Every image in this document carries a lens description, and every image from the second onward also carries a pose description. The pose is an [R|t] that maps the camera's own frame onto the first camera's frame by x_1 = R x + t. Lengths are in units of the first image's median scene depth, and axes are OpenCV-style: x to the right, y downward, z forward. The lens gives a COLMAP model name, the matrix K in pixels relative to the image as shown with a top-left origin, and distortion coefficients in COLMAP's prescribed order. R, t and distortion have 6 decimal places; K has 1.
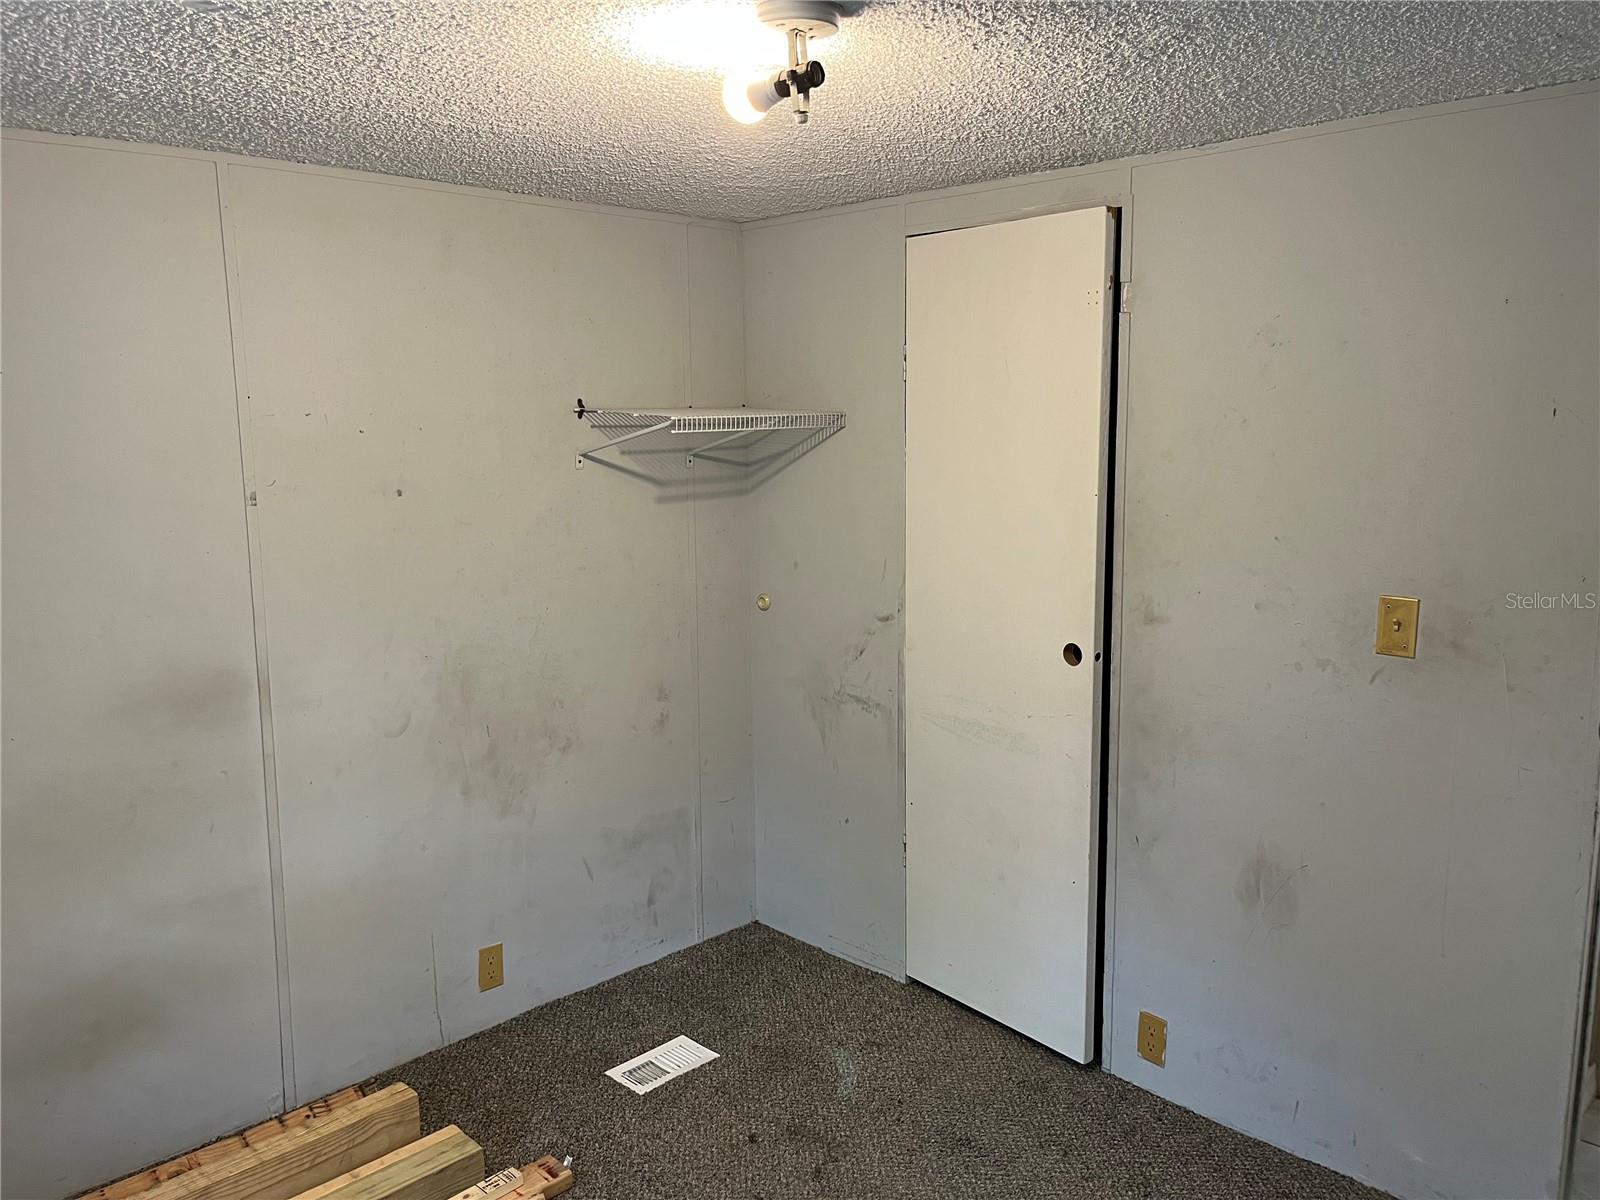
lens RADIAL K [[1211.9, 0, 796.3], [0, 1211.9, 594.9], [0, 0, 1]] dist [0.061986, -0.063611]
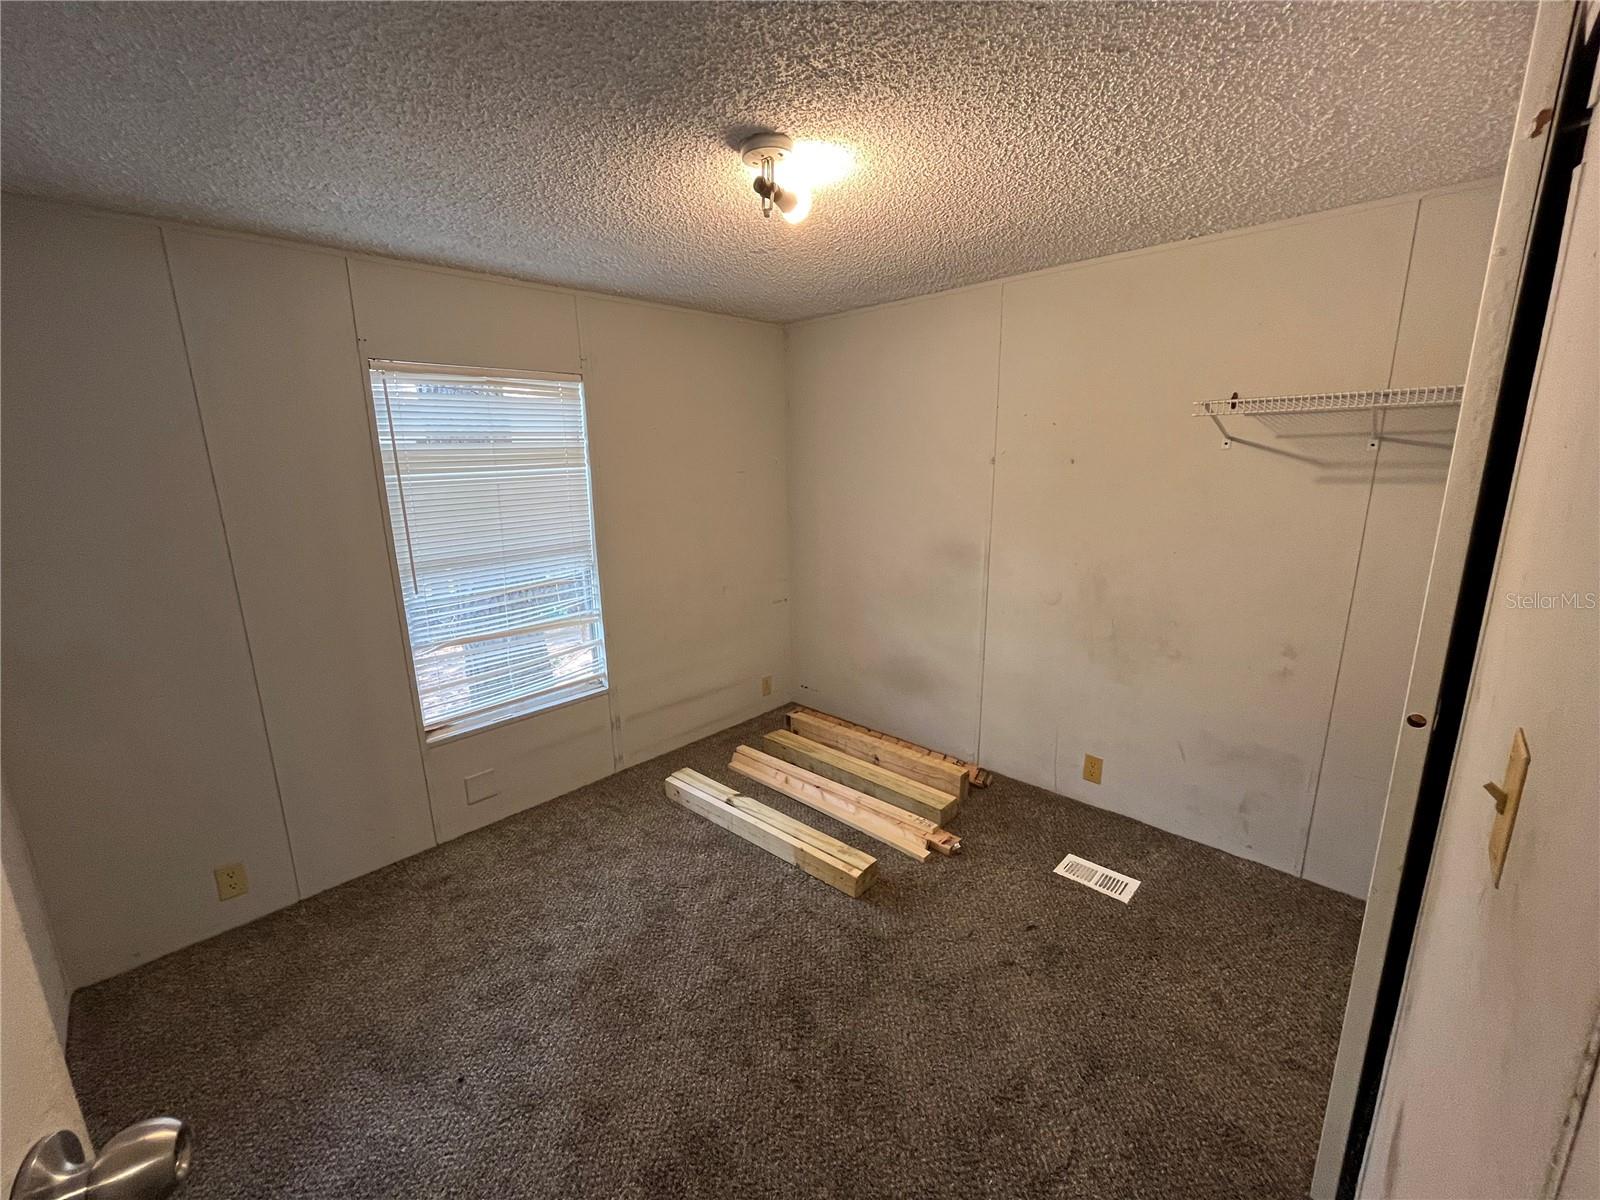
lens RADIAL K [[647.1, 0, 800.1], [0, 647.1, 598.2], [0, 0, 1]] dist [0.000197, -0.000937]
pose [[0.027333, 0.227942, -0.973291, 0.503407], [-0.132019, 0.965949, 0.222515, -0.045799], [0.990870, 0.122411, 0.056495, 0.544175]]
